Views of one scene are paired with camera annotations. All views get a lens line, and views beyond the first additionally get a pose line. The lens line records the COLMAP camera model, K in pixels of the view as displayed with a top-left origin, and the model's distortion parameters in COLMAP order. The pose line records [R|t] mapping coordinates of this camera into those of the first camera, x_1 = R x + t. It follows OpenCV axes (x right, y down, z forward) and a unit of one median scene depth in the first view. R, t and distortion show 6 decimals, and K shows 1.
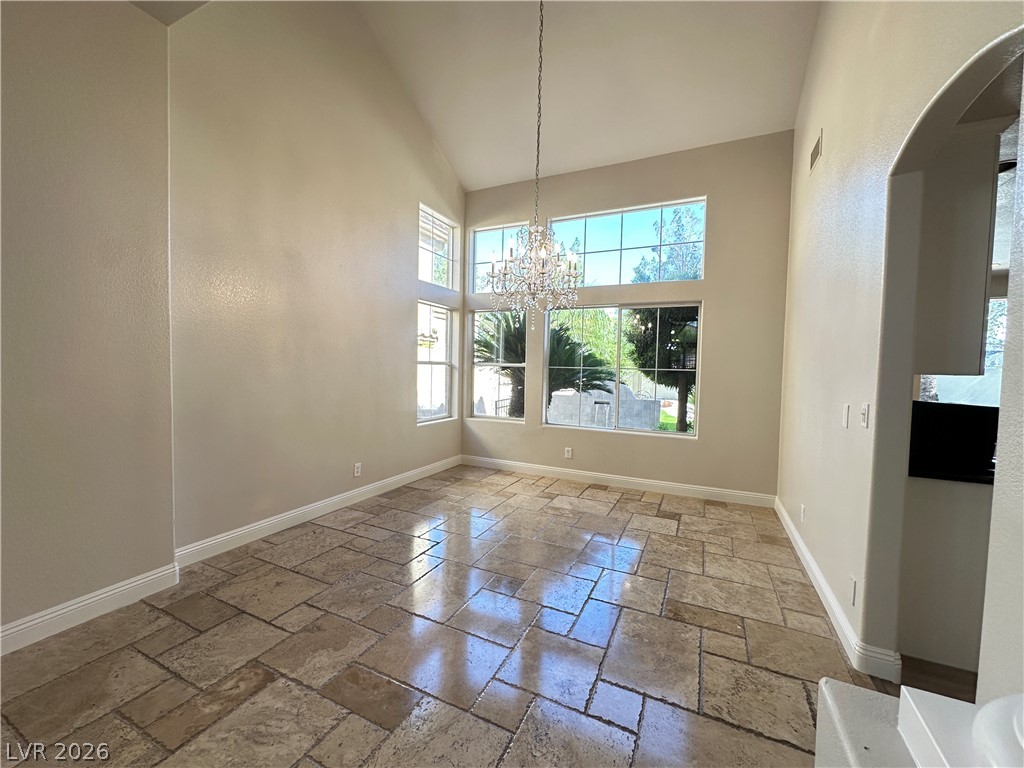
lens RADIAL K [[408.2, 0, 510.7], [0, 408.2, 385.3], [0, 0, 1]] dist [-0.001988, 0.000782]
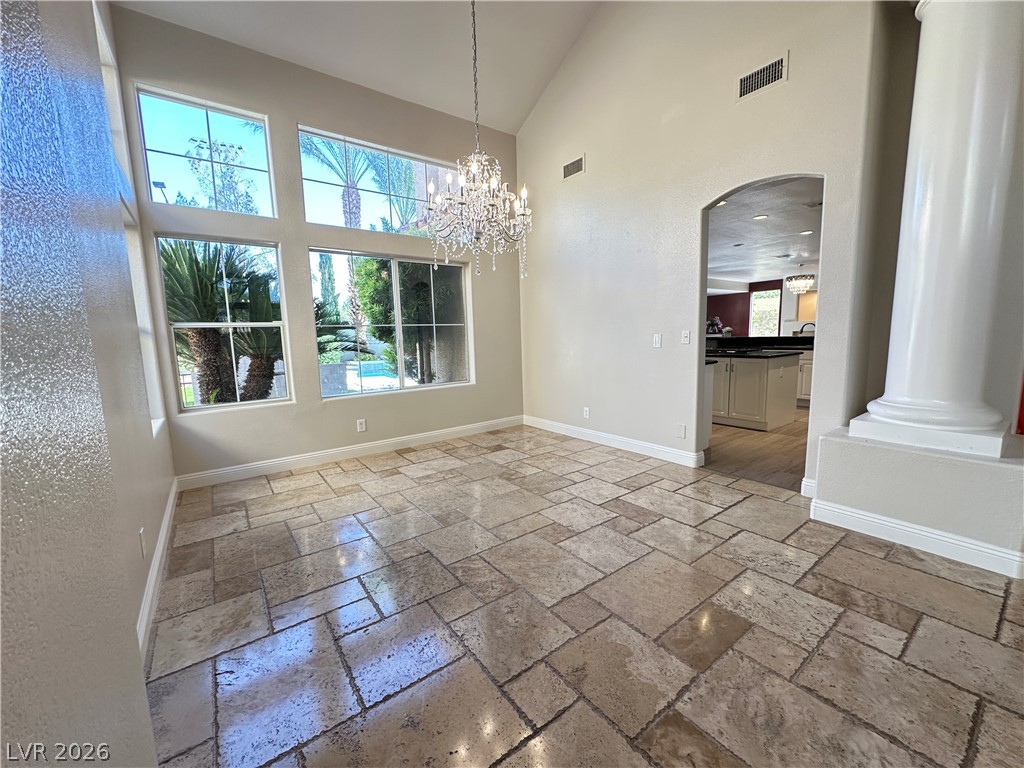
lens RADIAL K [[408.2, 0, 510.8], [0, 408.2, 384.0], [0, 0, 1]] dist [-0.001988, 0.000782]
pose [[0.466402, -0.142399, 0.873036, -0.548369], [0.075695, 0.989762, 0.120999, -0.001377], [-0.881328, 0.009650, 0.472406, 0.383077]]
